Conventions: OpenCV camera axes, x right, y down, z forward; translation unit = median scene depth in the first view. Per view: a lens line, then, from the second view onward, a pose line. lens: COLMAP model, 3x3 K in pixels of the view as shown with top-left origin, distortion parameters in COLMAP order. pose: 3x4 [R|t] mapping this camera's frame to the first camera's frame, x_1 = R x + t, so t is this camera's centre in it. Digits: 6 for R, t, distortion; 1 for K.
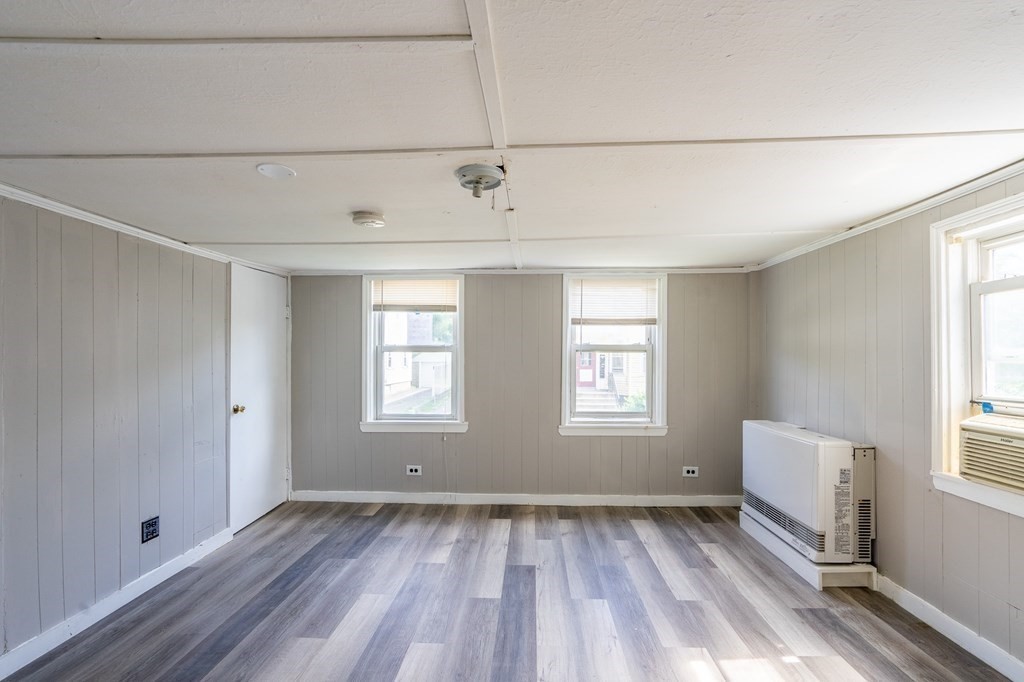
lens RADIAL K [[478.4, 0, 514.1], [0, 478.4, 367.6], [0, 0, 1]] dist [-0.003035, -0.000626]
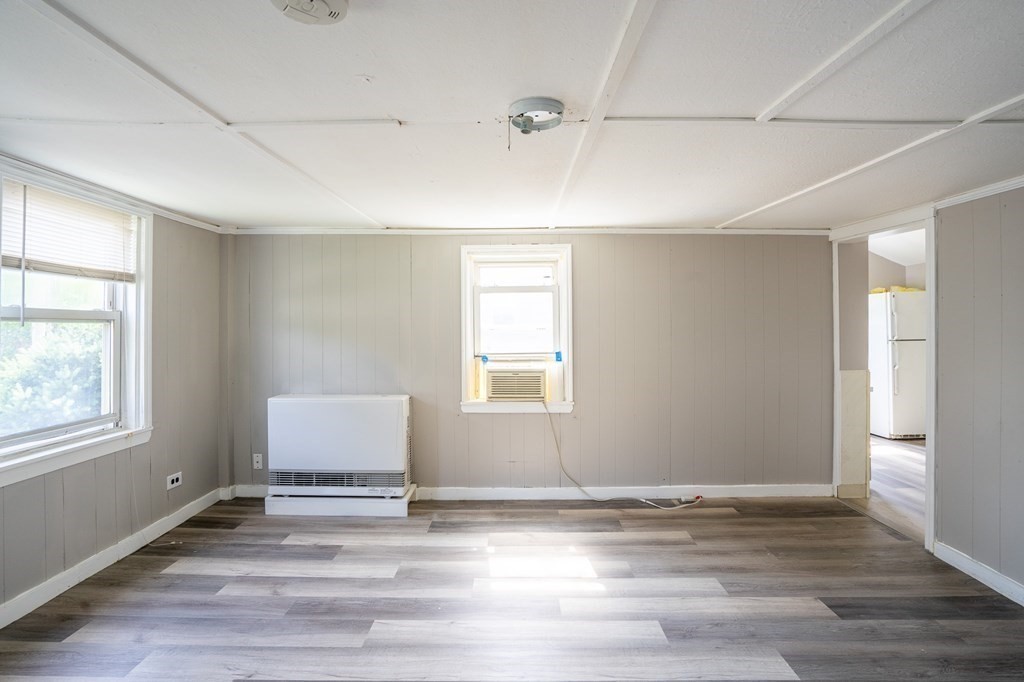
lens RADIAL K [[478.9, 0, 512.0], [0, 478.9, 341.0], [0, 0, 1]] dist [-0.030419, 0.000392]
pose [[-0.022594, -0.027839, 0.999357, -0.599383], [0.020973, 0.999379, 0.028313, -0.022566], [-0.999525, 0.021599, -0.021996, 0.736712]]
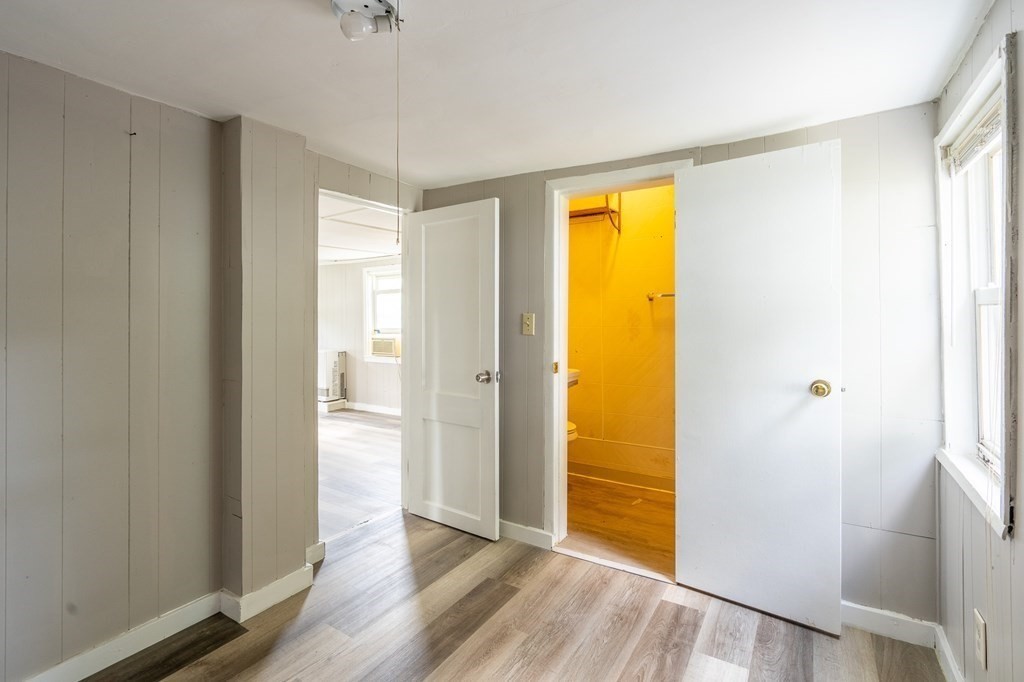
lens RADIAL K [[479.9, 0, 513.1], [0, 479.9, 304.3], [0, 0, 1]] dist [0.000303, 0.000269]
pose [[0.509892, 0.019752, 0.860011, -0.947611], [0.019783, 0.999203, -0.034678, 0.026703], [-0.860011, 0.034696, 0.509095, -1.024578]]
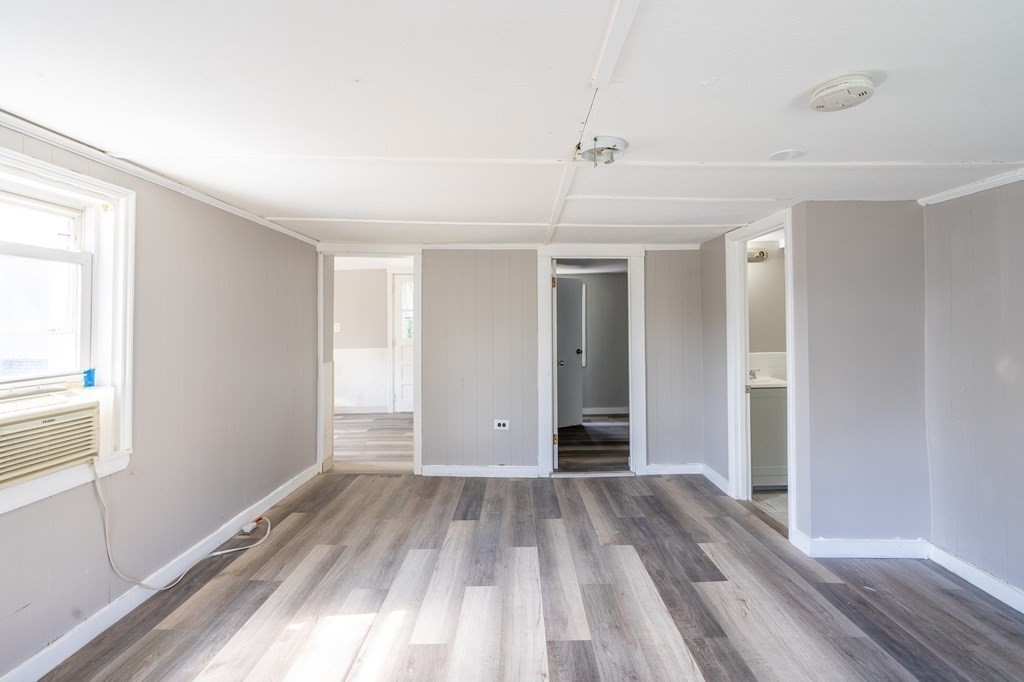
lens RADIAL K [[479.6, 0, 516.0], [0, 479.6, 324.3], [0, 0, 1]] dist [-0.027417, -0.000010]
pose [[-0.999224, 0.006875, -0.038774, 0.103787], [0.006216, 0.999835, 0.017093, -0.033029], [0.038885, 0.016839, -0.999102, 1.363589]]
